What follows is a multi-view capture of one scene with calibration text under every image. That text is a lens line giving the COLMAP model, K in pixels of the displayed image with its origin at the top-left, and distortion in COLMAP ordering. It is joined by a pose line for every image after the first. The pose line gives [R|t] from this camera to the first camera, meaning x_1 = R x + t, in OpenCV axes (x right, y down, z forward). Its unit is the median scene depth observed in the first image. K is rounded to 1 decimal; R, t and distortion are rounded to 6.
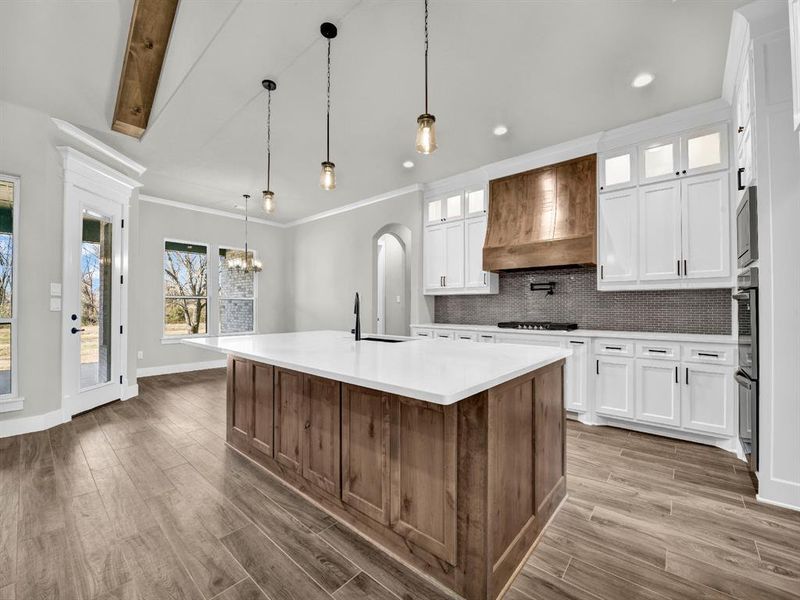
lens RADIAL K [[327.2, 0, 417.6], [0, 327.2, 304.3], [0, 0, 1]] dist [-0.037099, 0.000135]
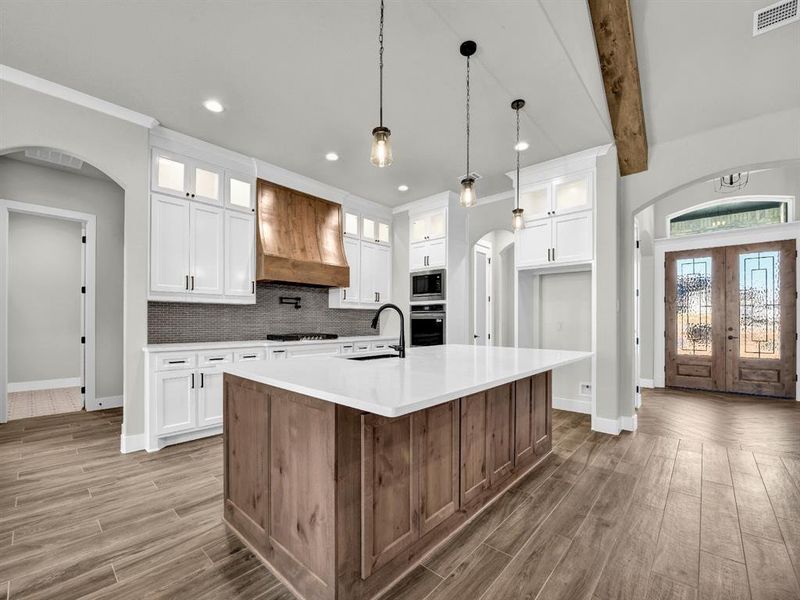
lens RADIAL K [[340.9, 0, 387.2], [0, 340.9, 316.3], [0, 0, 1]] dist [-0.010378, 0.000030]
pose [[0.070635, 0.010146, 0.997451, -0.827753], [-0.015367, 0.999841, -0.009082, 0.001873], [-0.997384, -0.014686, 0.070780, 0.704872]]
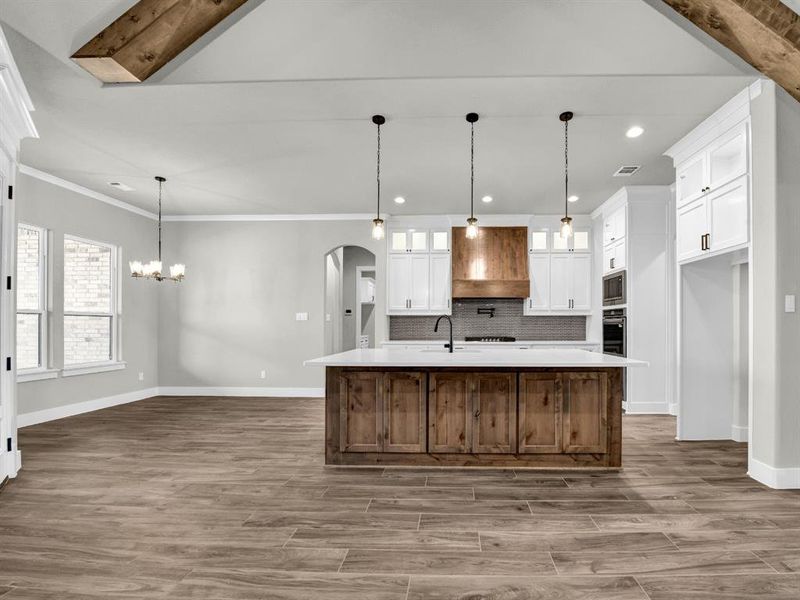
lens RADIAL K [[329.3, 0, 446.4], [0, 329.3, 321.0], [0, 0, 1]] dist [-0.022720, 0.000022]
pose [[0.788081, 0.006451, 0.615538, -0.721843], [-0.006099, 0.999978, -0.002672, -0.008132], [-0.615541, -0.001648, 0.788103, -0.008517]]
